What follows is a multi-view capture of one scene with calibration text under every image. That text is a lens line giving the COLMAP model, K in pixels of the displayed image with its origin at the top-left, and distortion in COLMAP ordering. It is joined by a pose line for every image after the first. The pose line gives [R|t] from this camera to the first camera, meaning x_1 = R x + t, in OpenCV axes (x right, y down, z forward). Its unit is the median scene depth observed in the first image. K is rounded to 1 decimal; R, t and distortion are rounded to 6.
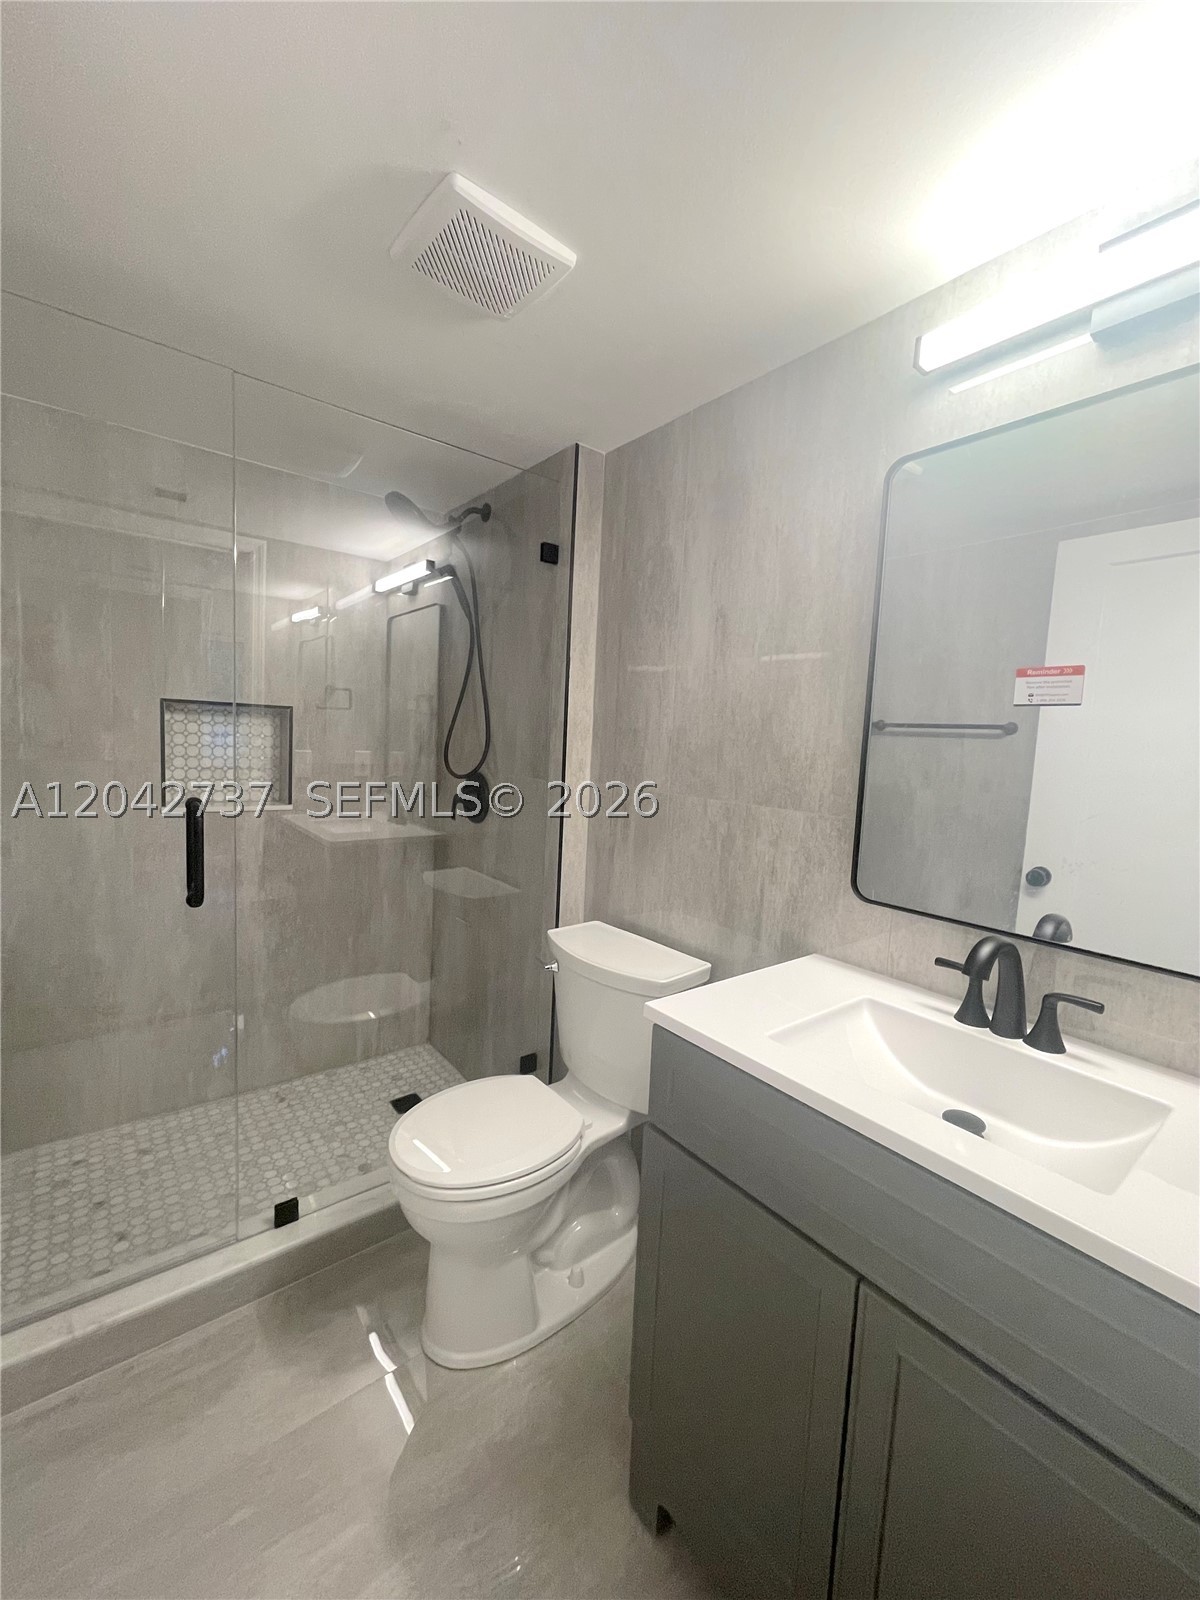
lens RADIAL K [[648.8, 0, 601.1], [0, 648.8, 798.5], [0, 0, 1]] dist [-0.007402, 0.000706]
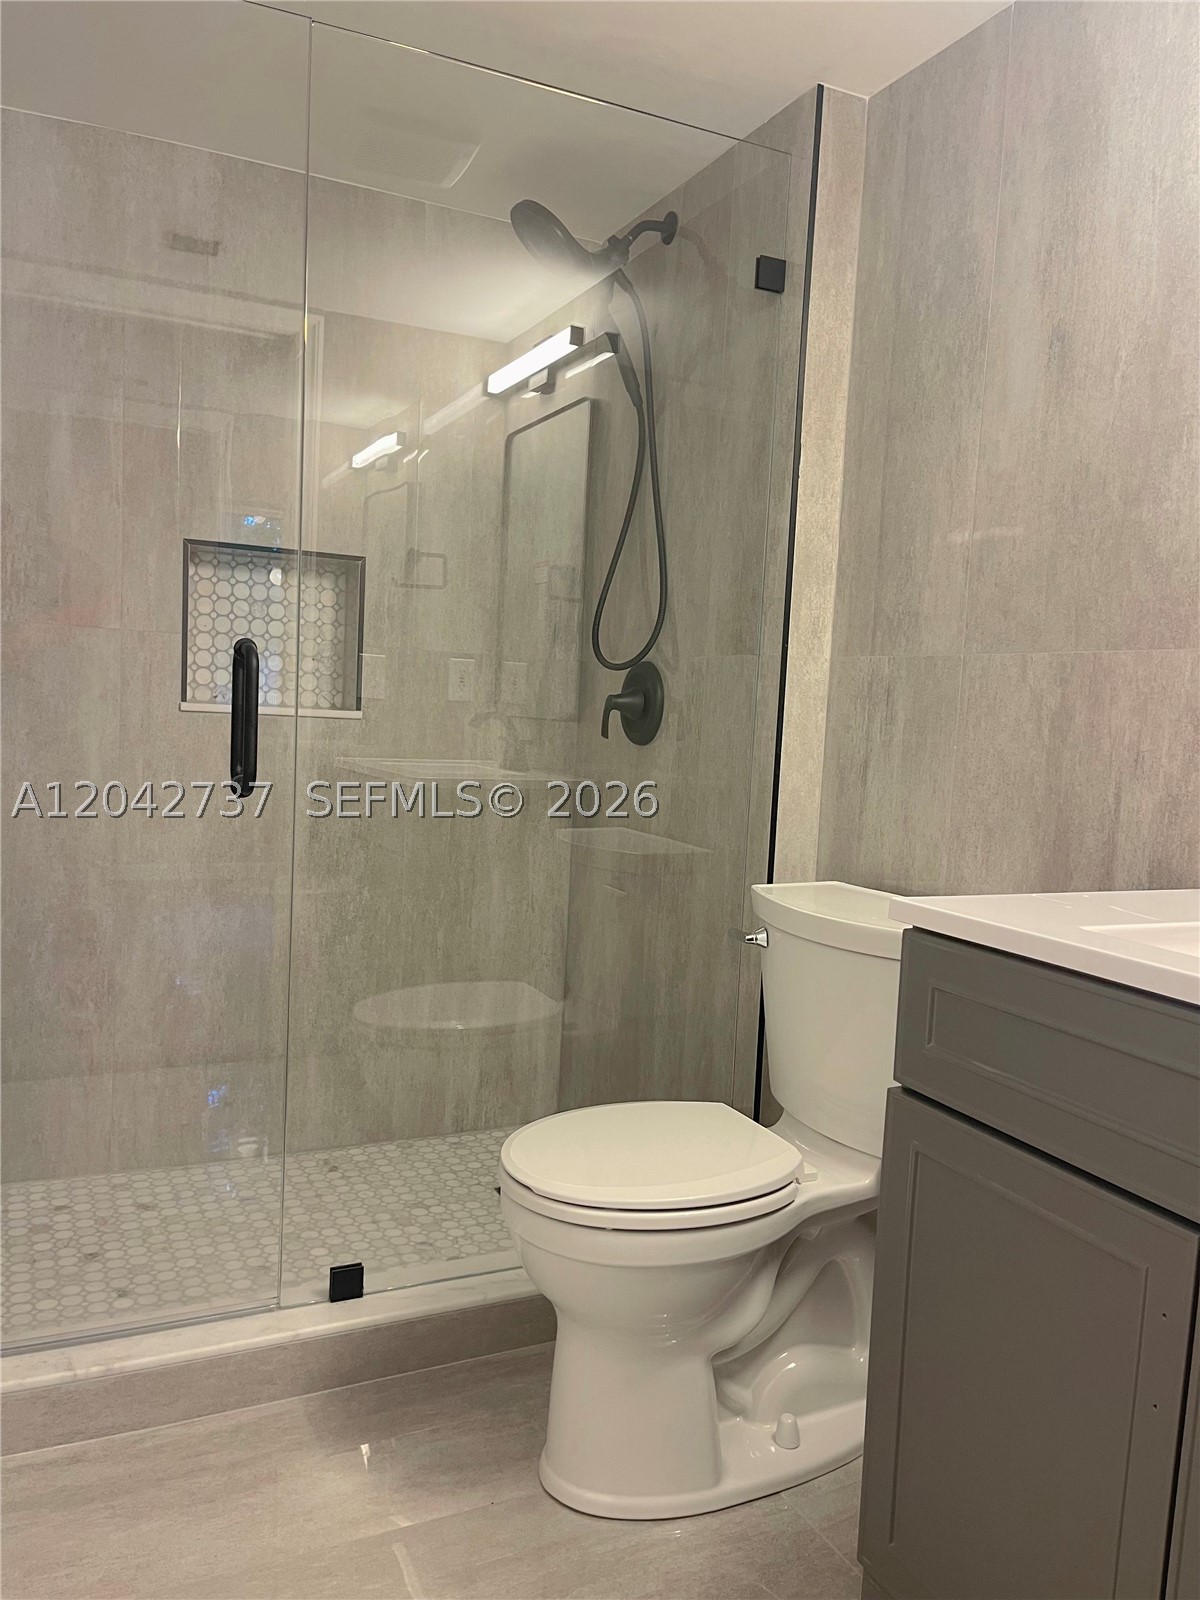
lens RADIAL K [[1196.2, 0, 600.8], [0, 1196.2, 801.8], [0, 0, 1]] dist [0.034227, -0.034526]
pose [[0.974674, 0.020191, -0.222716, 0.026273], [-0.022989, 0.999686, -0.009980, 0.131184], [0.222444, 0.014847, 0.974832, -0.127499]]
